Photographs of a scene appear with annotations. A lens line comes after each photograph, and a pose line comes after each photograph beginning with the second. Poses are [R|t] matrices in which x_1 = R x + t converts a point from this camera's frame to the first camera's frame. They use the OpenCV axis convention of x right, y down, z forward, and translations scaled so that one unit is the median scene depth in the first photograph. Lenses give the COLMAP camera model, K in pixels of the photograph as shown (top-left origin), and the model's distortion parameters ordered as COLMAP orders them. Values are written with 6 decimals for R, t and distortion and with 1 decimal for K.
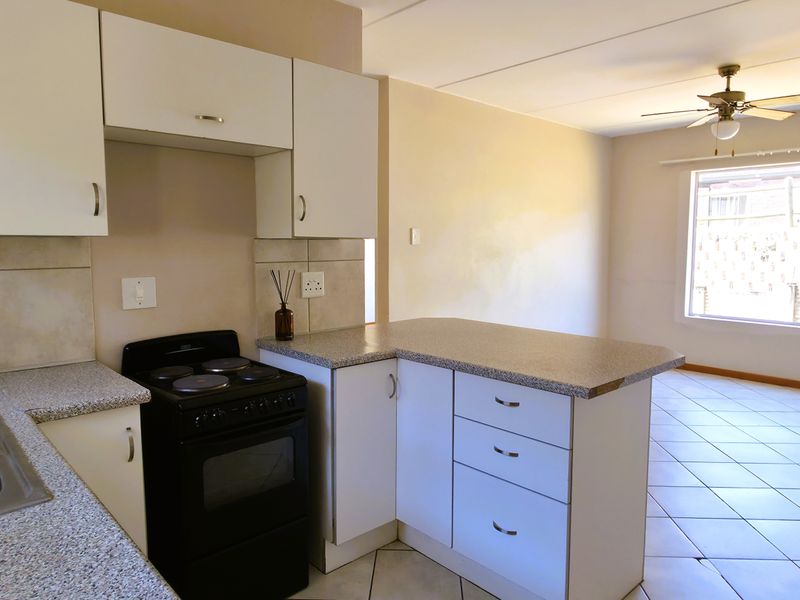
lens RADIAL K [[555.7, 0, 400.0], [0, 555.7, 300.0], [0, 0, 1]] dist [0.000350, -0.001013]
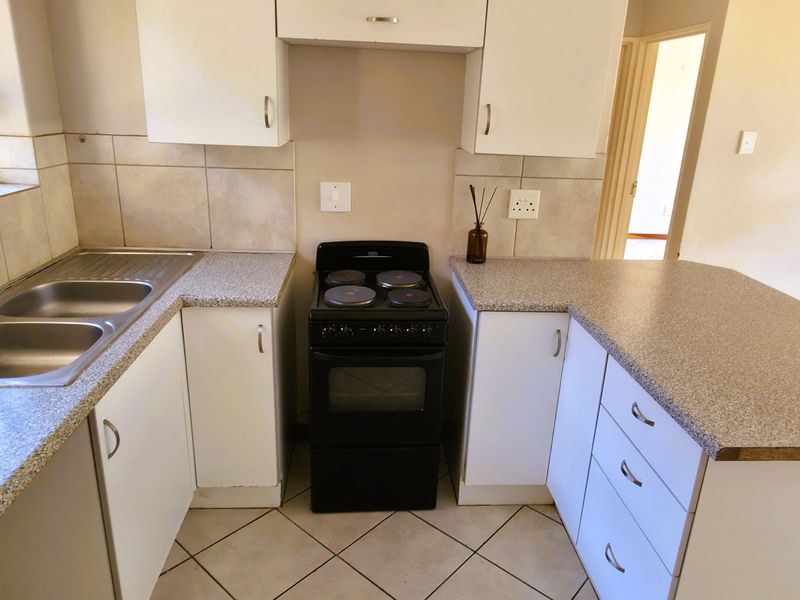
lens RADIAL K [[572.3, 0, 400.9], [0, 572.3, 296.6], [0, 0, 1]] dist [0.001303, 0.000959]
pose [[0.780807, 0.228946, -0.581313, 0.293695], [-0.103097, 0.964899, 0.241540, -0.101053], [0.616208, -0.128664, 0.777003, 0.193244]]
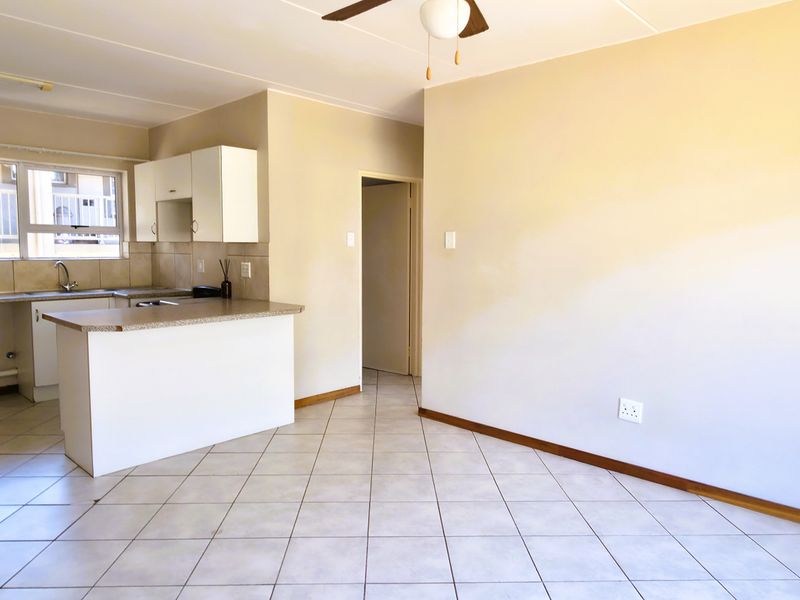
lens RADIAL K [[572.3, 0, 400.9], [0, 572.3, 296.6], [0, 0, 1]] dist [0.001303, 0.000959]
pose [[0.080132, 0.089844, -0.992727, 1.931258], [-0.106500, 0.991000, 0.081091, -0.164078], [0.991078, 0.099228, 0.088980, 1.567506]]
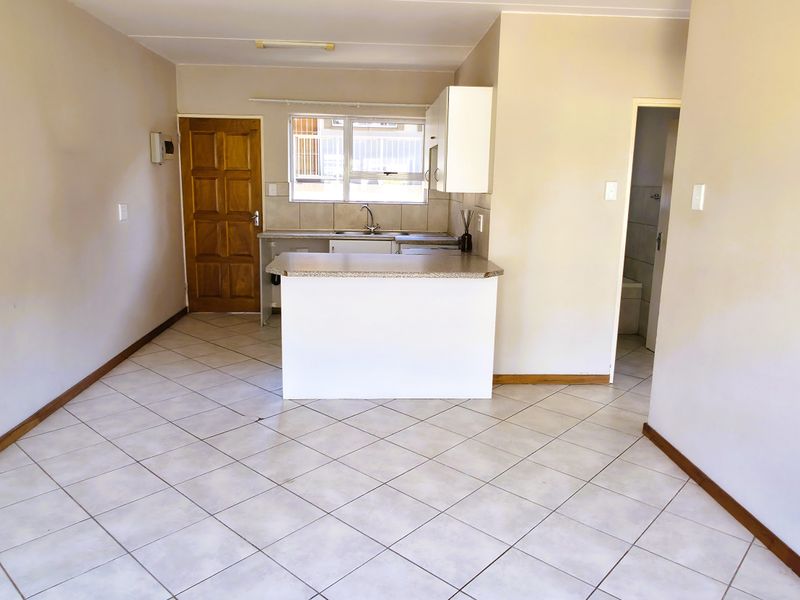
lens RADIAL K [[593.6, 0, 398.9], [0, 593.6, 297.7], [0, 0, 1]] dist [0.007243, -0.000063]
pose [[-0.637368, 0.139636, -0.757802, 1.511393], [-0.095905, 0.961422, 0.257819, -0.275596], [0.764568, 0.237003, -0.599388, 2.216689]]
